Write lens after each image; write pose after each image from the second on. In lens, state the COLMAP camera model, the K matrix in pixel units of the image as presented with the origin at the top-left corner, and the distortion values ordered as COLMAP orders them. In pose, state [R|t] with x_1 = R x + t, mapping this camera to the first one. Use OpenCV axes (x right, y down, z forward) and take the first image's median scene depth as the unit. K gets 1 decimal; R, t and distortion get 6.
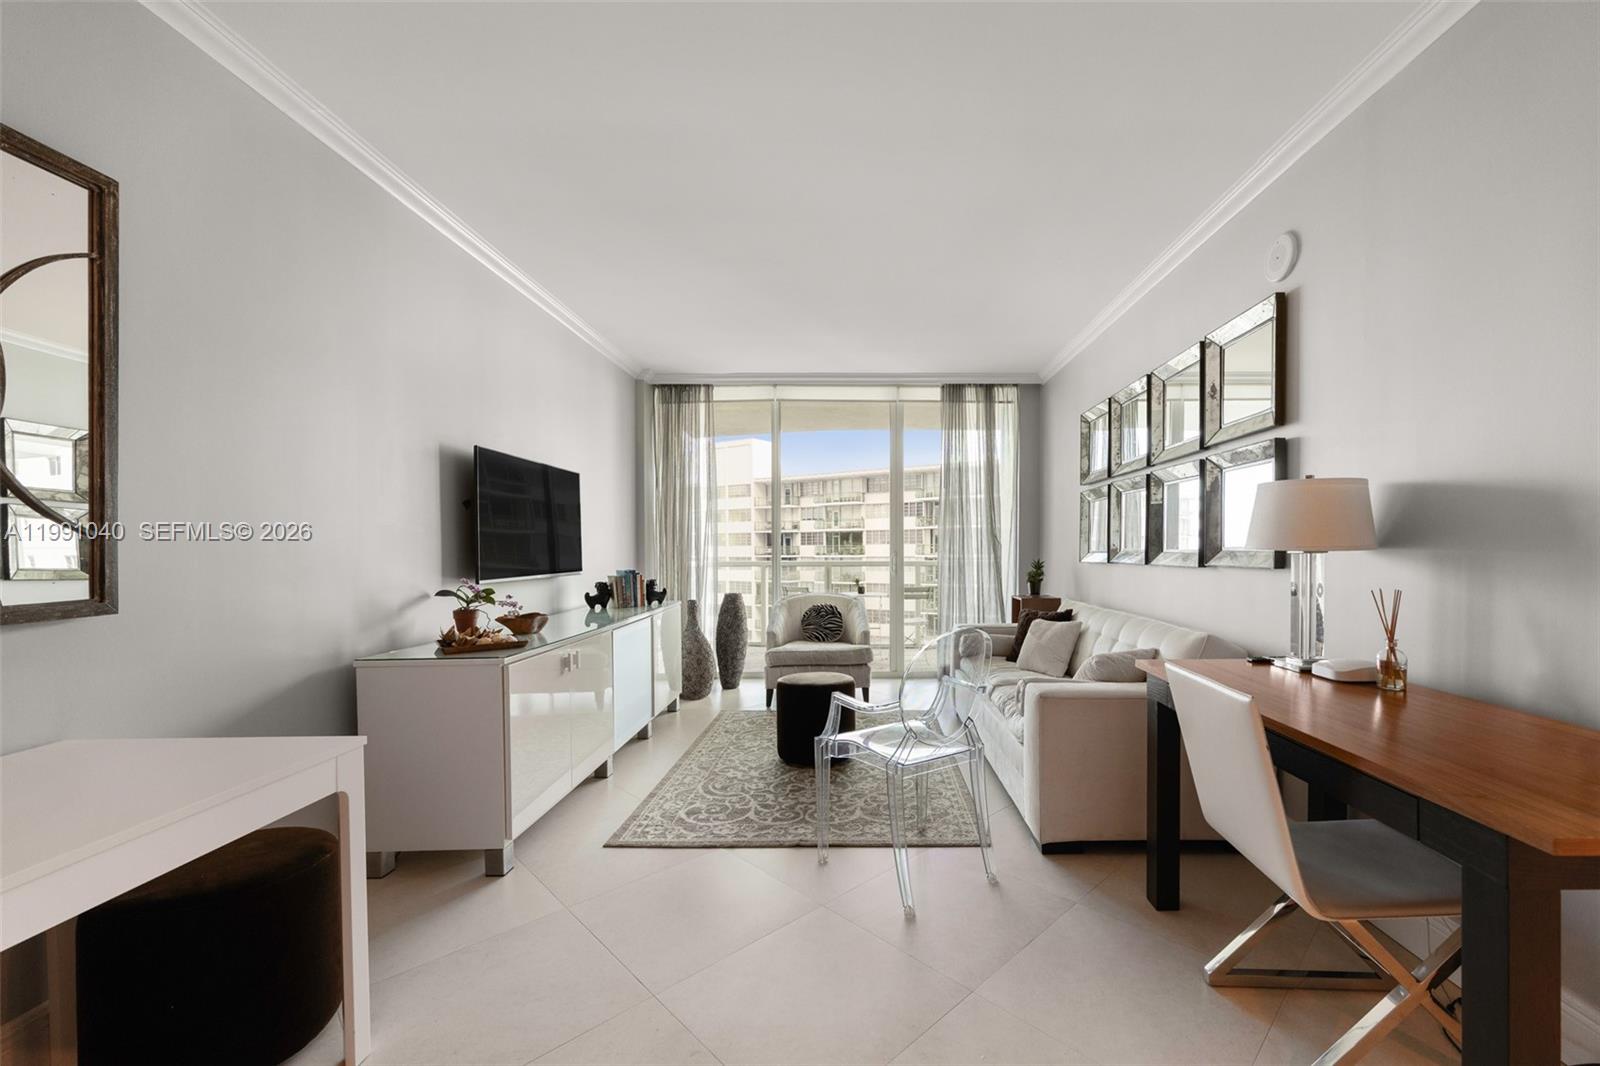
lens RADIAL K [[617.4, 0, 873.6], [0, 617.4, 583.2], [0, 0, 1]] dist [0.001671, 0.000150]
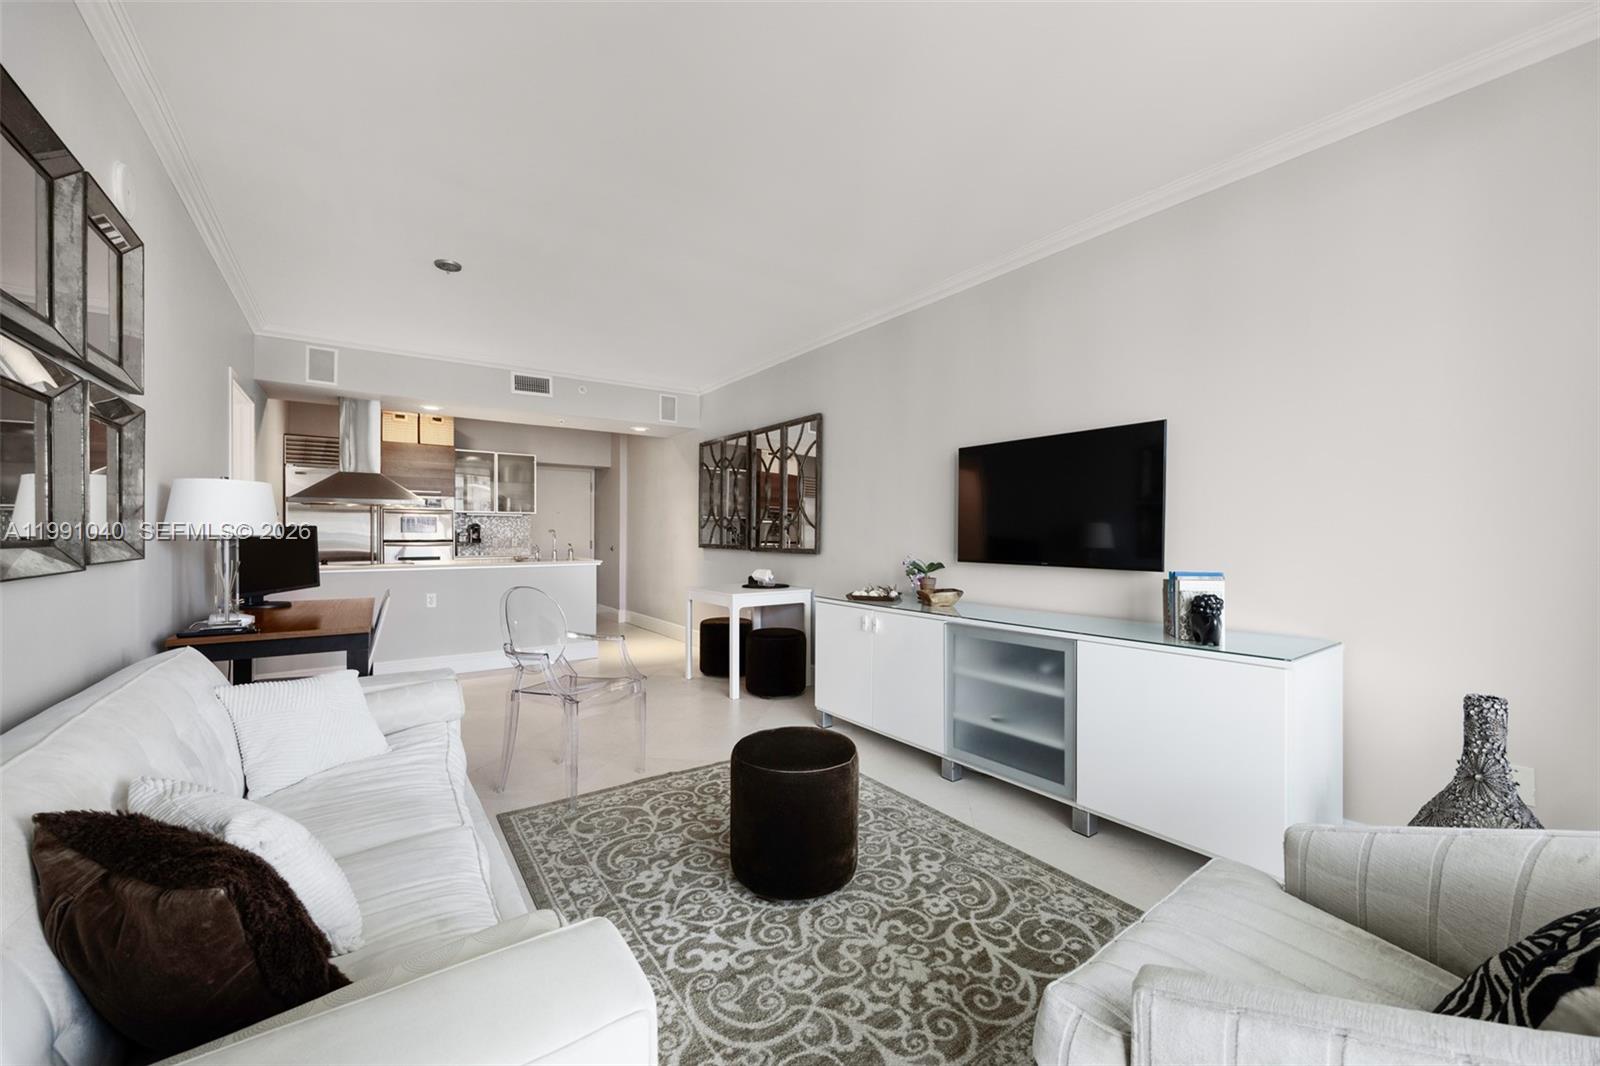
lens RADIAL K [[617.4, 0, 802.2], [0, 617.4, 529.1], [0, 0, 1]] dist [0.001671, 0.000150]
pose [[-0.823795, 0.006746, -0.566847, 0.296650], [-0.024699, 0.998552, 0.047780, -0.109409], [0.566349, 0.053362, -0.822436, 1.776375]]
